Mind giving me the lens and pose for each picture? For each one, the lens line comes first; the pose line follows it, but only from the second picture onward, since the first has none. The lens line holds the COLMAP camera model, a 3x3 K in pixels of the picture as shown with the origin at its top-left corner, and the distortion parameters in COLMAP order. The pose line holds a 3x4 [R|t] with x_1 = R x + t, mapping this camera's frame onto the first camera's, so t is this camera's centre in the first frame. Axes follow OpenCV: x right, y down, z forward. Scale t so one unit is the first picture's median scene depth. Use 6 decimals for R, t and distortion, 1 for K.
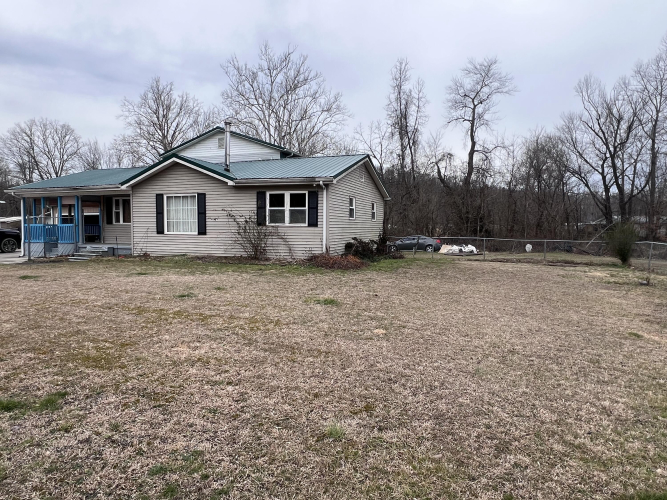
lens RADIAL K [[417.3, 0, 320.8], [0, 417.3, 254.4], [0, 0, 1]] dist [0.001173, -0.006478]
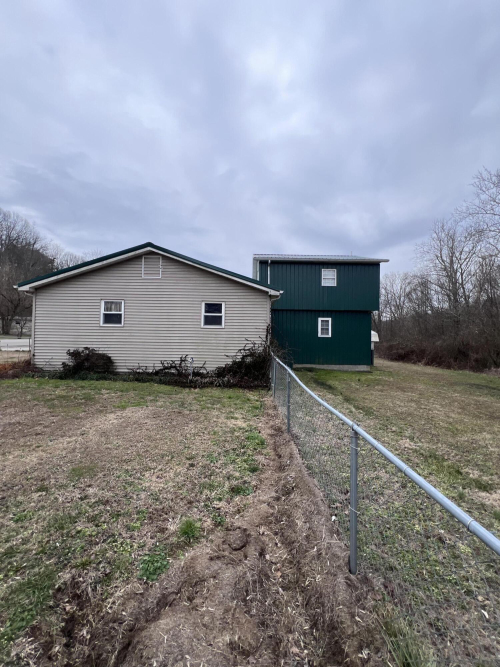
lens RADIAL K [[274.8, 0, 248.6], [0, 274.8, 332.0], [0, 0, 1]] dist [-0.003470, 0.000440]
pose [[0.357905, -0.020585, -0.933531, 0.202717], [-0.075290, 0.995866, -0.050824, -0.017976], [0.930718, 0.088476, 0.354875, 0.307213]]
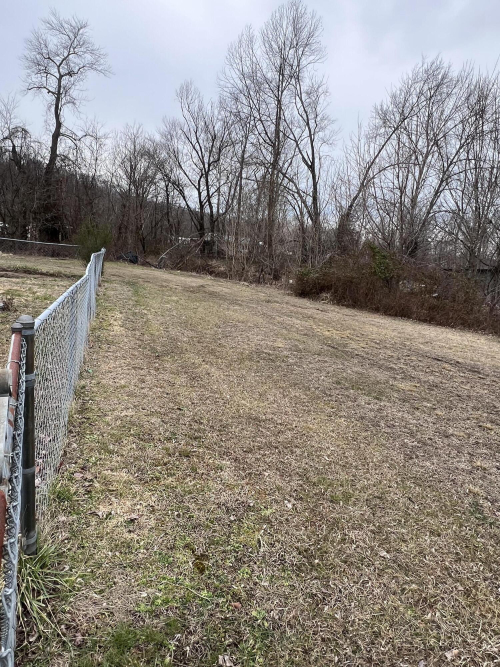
lens RADIAL K [[417.3, 0, 250.8], [0, 417.3, 334.8], [0, 0, 1]] dist [0.001173, -0.006478]
pose [[0.798219, -0.038521, 0.601134, 0.153235], [-0.061905, 0.987423, 0.145476, 0.000855], [-0.599178, -0.153335, 0.785795, 0.062426]]
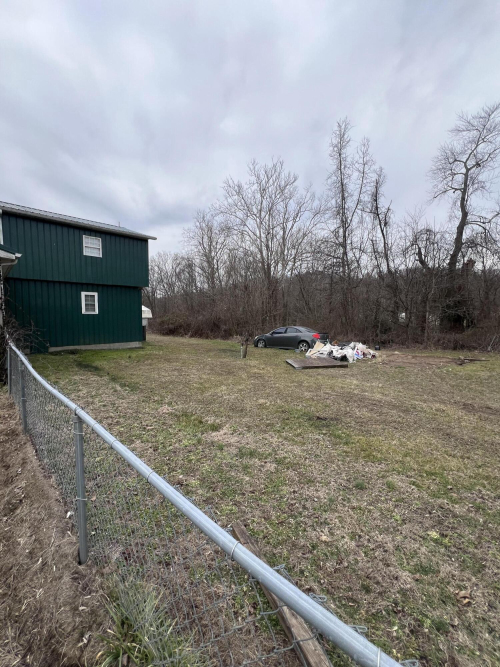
lens RADIAL K [[274.8, 0, 251.0], [0, 274.8, 332.0], [0, 0, 1]] dist [-0.003470, 0.000440]
pose [[0.906620, 0.015278, -0.421672, 0.205758], [-0.019266, 0.999801, -0.005198, -0.018056], [0.421508, 0.012836, 0.906734, 0.312724]]
